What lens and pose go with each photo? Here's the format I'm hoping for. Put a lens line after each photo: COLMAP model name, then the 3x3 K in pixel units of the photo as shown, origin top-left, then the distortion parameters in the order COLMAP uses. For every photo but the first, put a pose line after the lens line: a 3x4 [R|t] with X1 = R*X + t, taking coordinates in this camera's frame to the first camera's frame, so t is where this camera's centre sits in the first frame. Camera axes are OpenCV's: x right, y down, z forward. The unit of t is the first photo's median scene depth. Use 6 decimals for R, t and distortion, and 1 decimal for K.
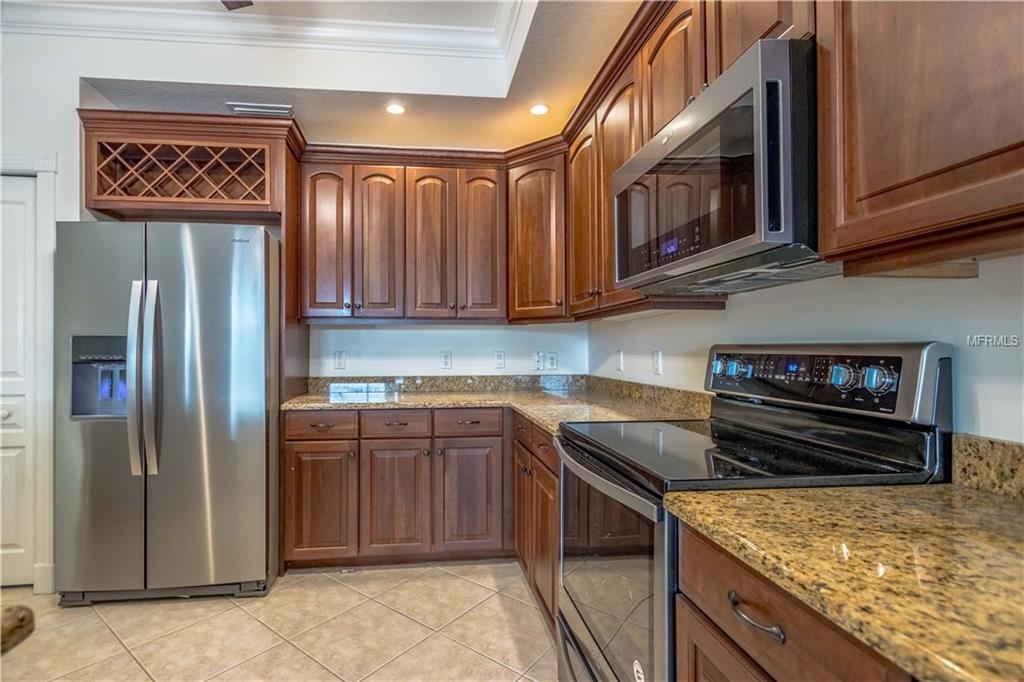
lens RADIAL K [[472.7, 0, 476.0], [0, 472.7, 347.5], [0, 0, 1]] dist [-0.000238, 0.000918]
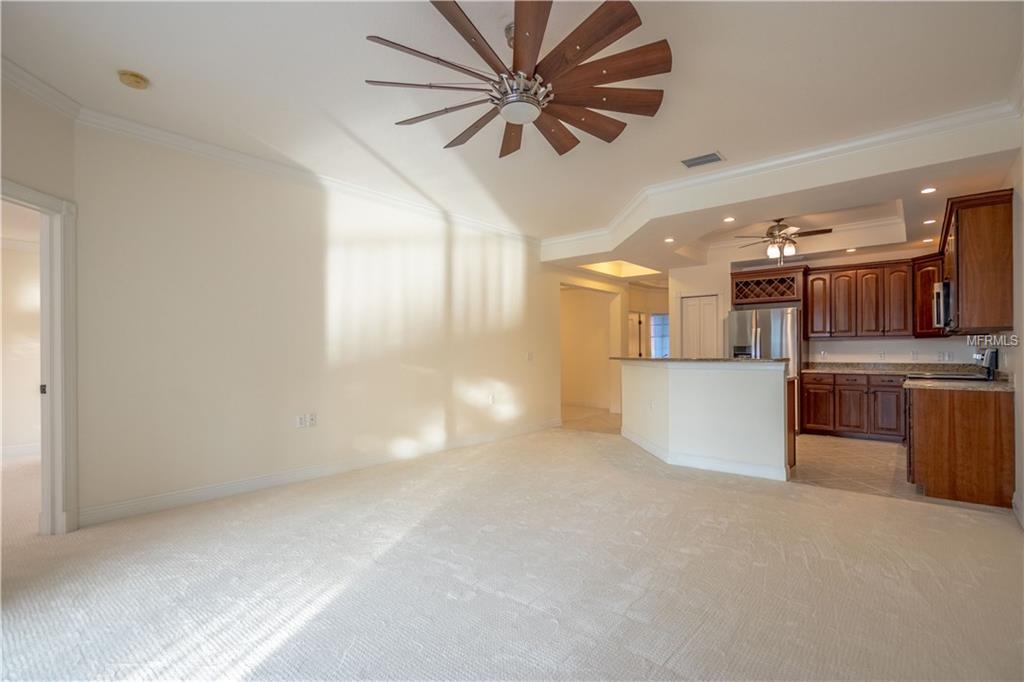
lens RADIAL K [[472.7, 0, 541.7], [0, 472.7, 351.8], [0, 0, 1]] dist [-0.000238, 0.000918]
pose [[0.714282, -0.000289, -0.699858, 0.410903], [0.004052, 0.999985, 0.003723, -0.002939], [0.699847, -0.005495, 0.714272, -1.929356]]
